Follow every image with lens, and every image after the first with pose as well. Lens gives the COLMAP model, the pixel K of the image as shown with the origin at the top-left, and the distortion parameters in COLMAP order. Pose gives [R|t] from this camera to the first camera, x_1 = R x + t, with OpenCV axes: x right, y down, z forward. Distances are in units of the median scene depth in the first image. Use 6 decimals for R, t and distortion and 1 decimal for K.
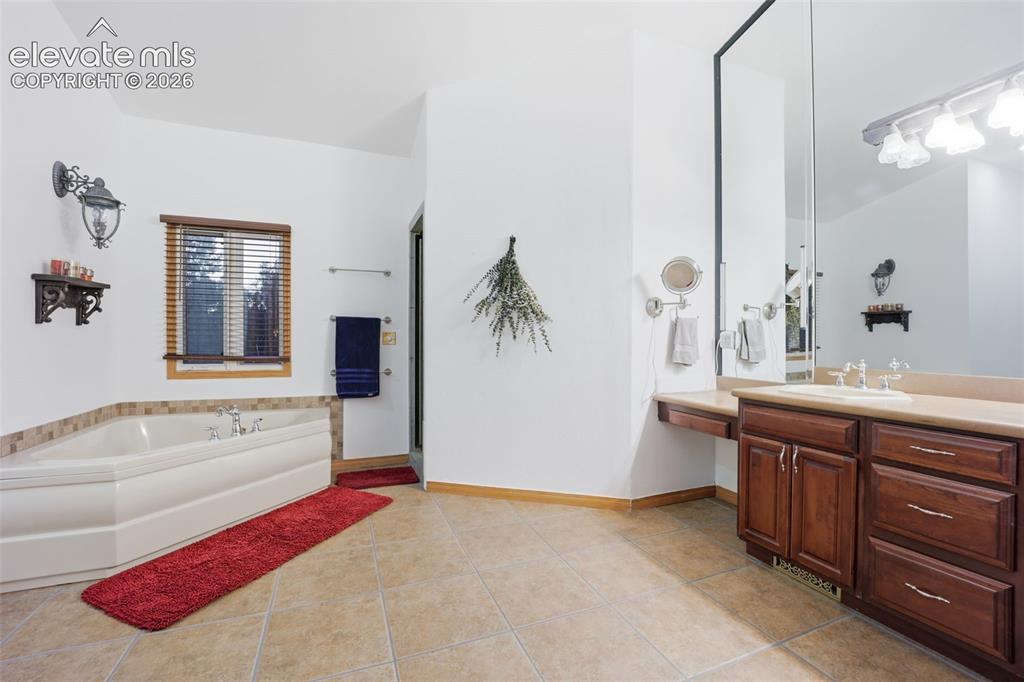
lens RADIAL K [[424.4, 0, 507.9], [0, 424.4, 342.0], [0, 0, 1]] dist [-0.020700, -0.000561]
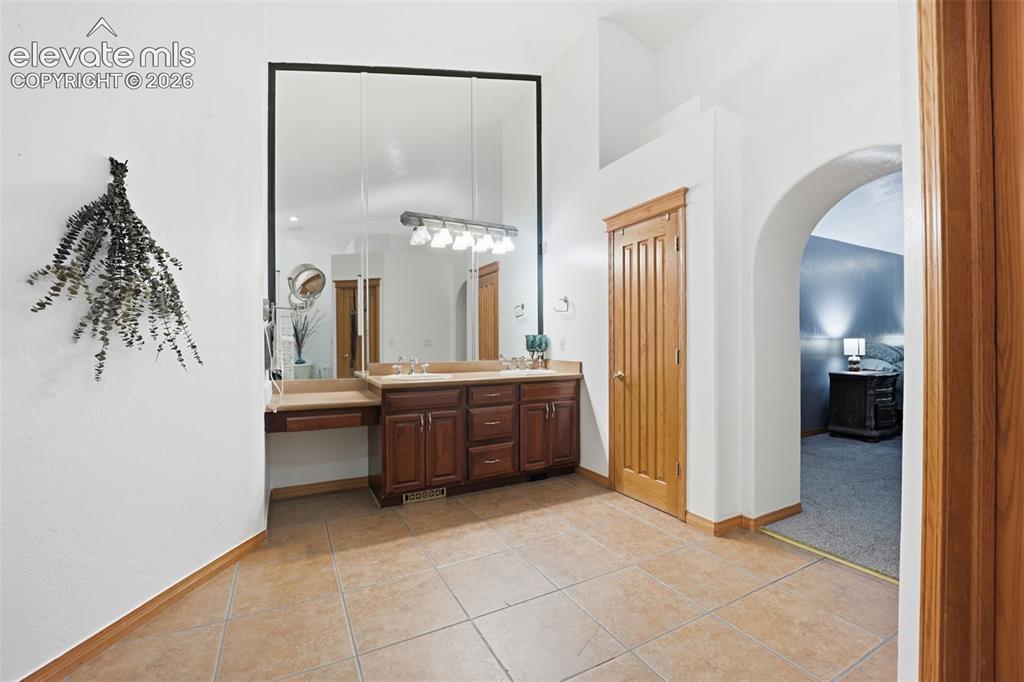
lens RADIAL K [[424.4, 0, 508.1], [0, 424.4, 340.0], [0, 0, 1]] dist [-0.020700, -0.000561]
pose [[-0.104603, 0.003341, 0.994508, -0.828130], [0.007159, 0.999971, -0.002606, -0.014476], [-0.994488, 0.006848, -0.104624, 0.787156]]
